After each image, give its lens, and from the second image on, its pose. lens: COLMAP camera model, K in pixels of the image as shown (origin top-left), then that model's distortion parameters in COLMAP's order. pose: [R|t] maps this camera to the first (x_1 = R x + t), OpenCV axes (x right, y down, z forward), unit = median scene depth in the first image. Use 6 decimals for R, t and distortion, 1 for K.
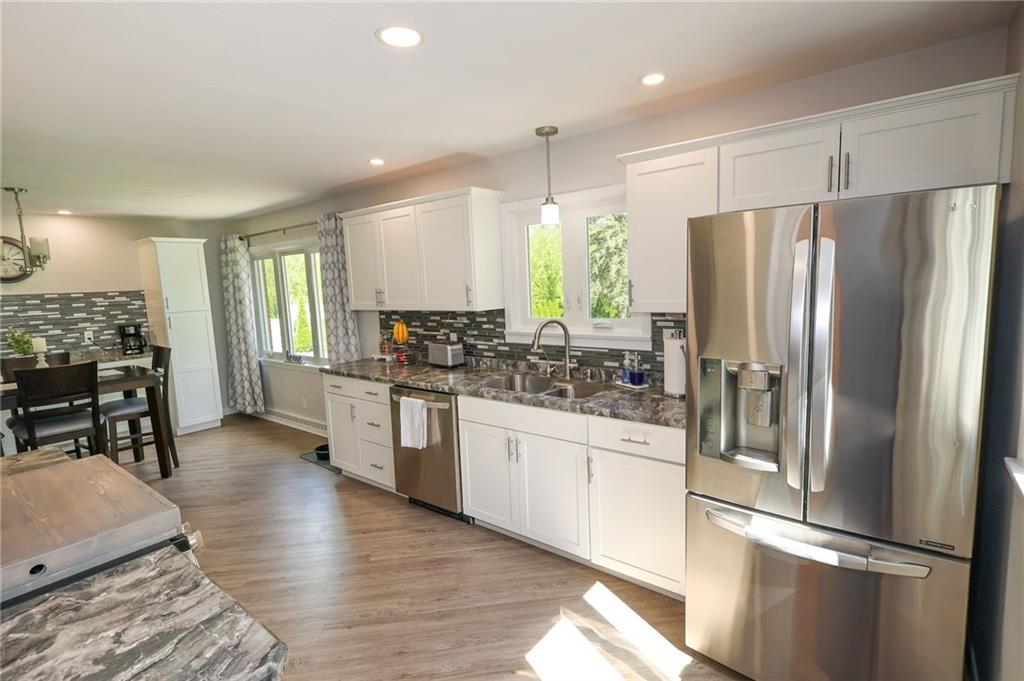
lens RADIAL K [[490.6, 0, 512.0], [0, 490.6, 340.5], [0, 0, 1]] dist [0.003034, 0.001110]
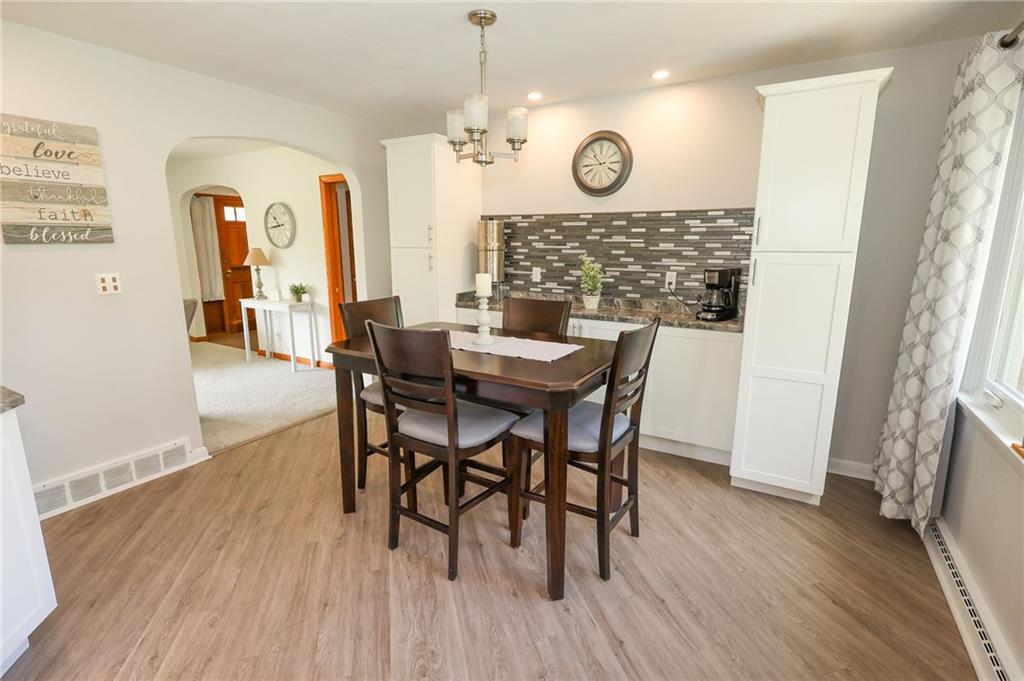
lens RADIAL K [[480.1, 0, 514.1], [0, 480.1, 337.3], [0, 0, 1]] dist [0.003074, 0.000380]
pose [[0.137893, 0.238189, -0.961380, -0.367686], [-0.124636, 0.967109, 0.221732, -0.070433], [0.982574, 0.089247, 0.163045, 0.988060]]
